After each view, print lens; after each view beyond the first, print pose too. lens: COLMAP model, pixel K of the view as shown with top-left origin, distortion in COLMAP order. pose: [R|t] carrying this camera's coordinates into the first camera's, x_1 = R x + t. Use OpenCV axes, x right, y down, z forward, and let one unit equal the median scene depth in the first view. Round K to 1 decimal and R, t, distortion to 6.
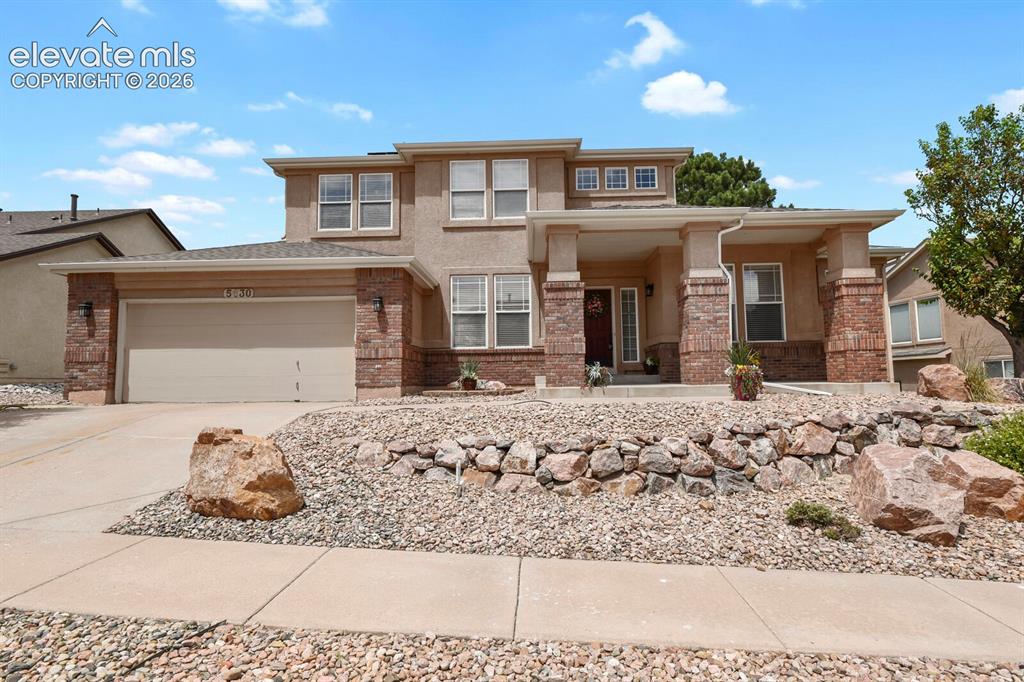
lens RADIAL K [[510.0, 0, 512.0], [0, 510.0, 341.0], [0, 0, 1]] dist [0.001070, 0.000288]
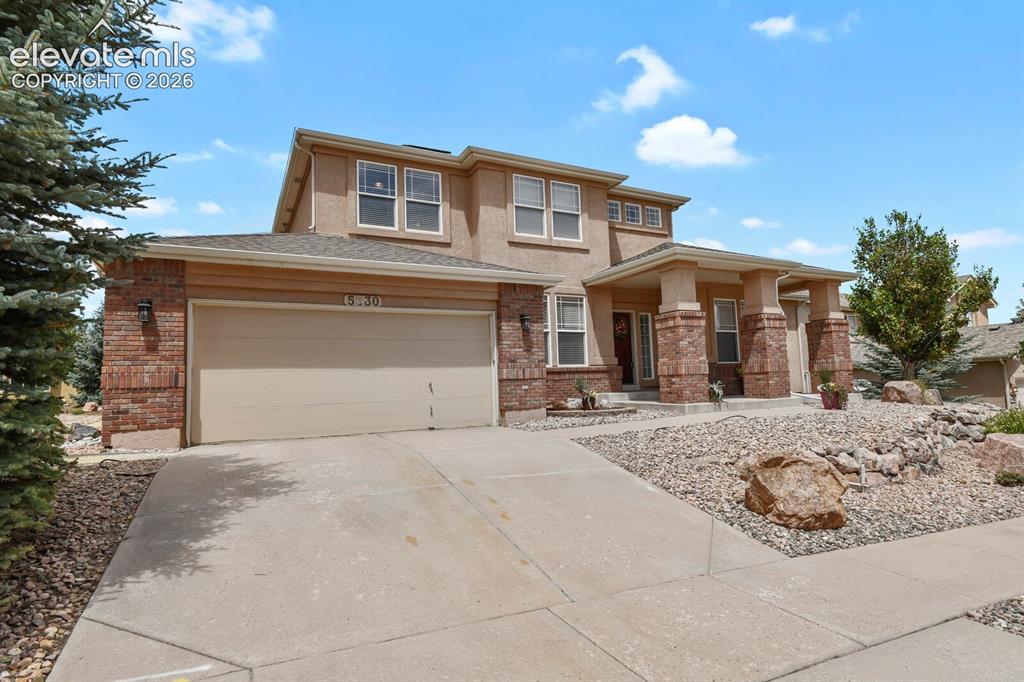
lens RADIAL K [[545.4, 0, 512.0], [0, 545.4, 341.0], [0, 0, 1]] dist [0.015897, -0.000180]
pose [[0.871002, 0.024995, 0.490642, -0.687022], [-0.016857, 0.999637, -0.021000, -0.013249], [-0.490989, 0.010020, 0.871108, 0.106835]]
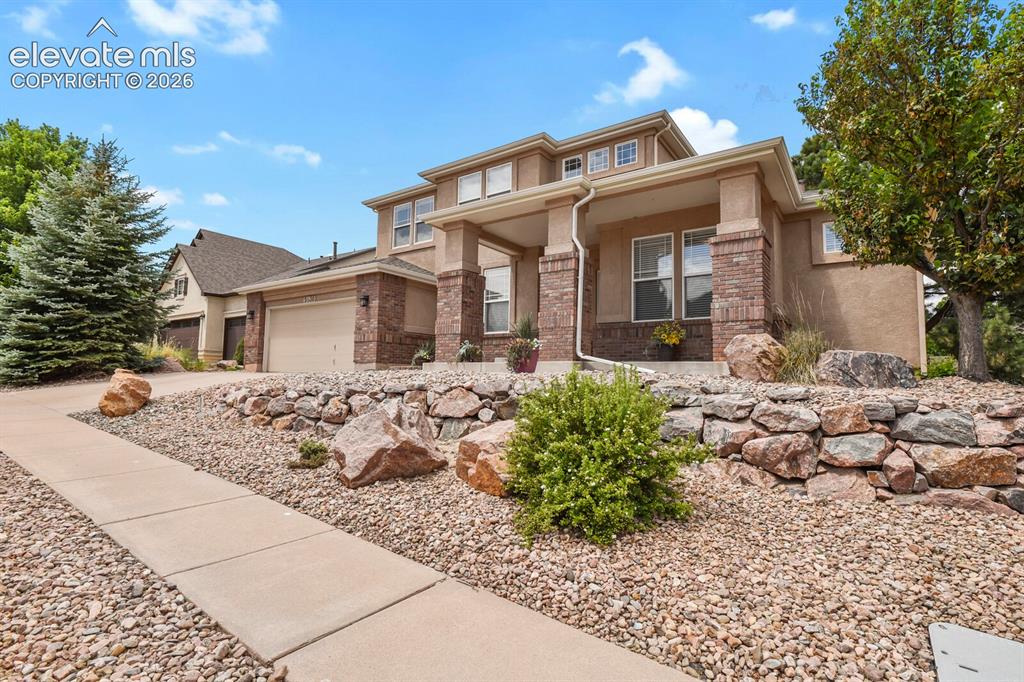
lens RADIAL K [[495.9, 0, 512.0], [0, 495.9, 341.0], [0, 0, 1]] dist [-0.000062, -0.000077]
pose [[0.830840, -0.014559, -0.556321, 0.678627], [0.013086, 0.999892, -0.006624, 0.040434], [0.556358, -0.001776, 0.830941, 0.121198]]
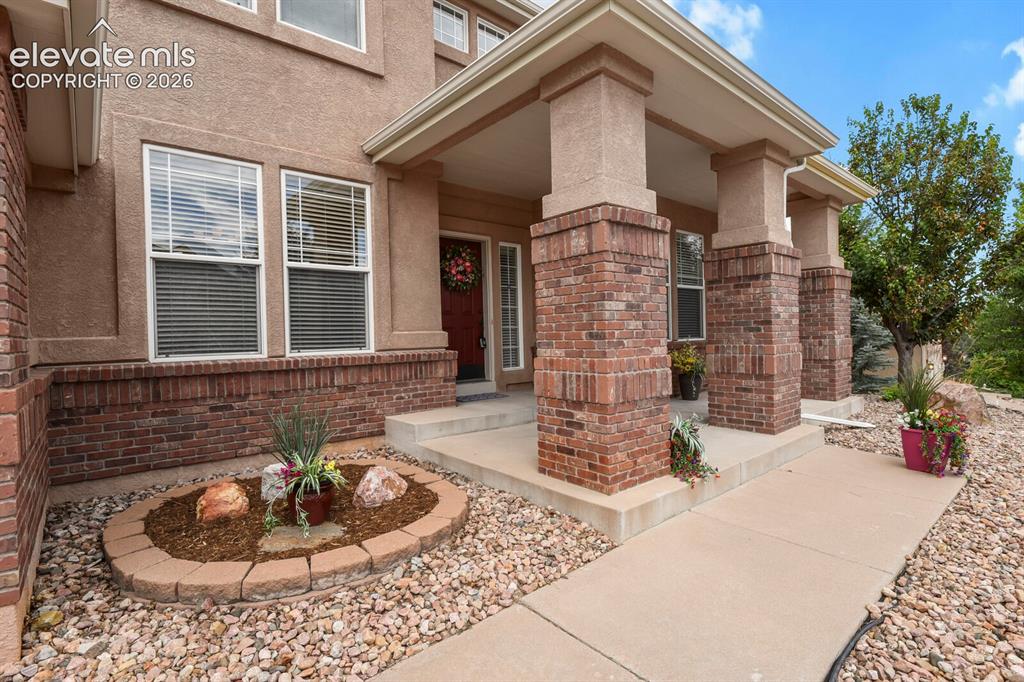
lens RADIAL K [[495.9, 0, 512.0], [0, 495.9, 341.0], [0, 0, 1]] dist [-0.000062, -0.000077]
pose [[0.735413, -0.012835, 0.677498, -0.176907], [-0.040747, 0.997174, 0.063122, -0.031010], [-0.676393, -0.074027, 0.732811, 0.637094]]
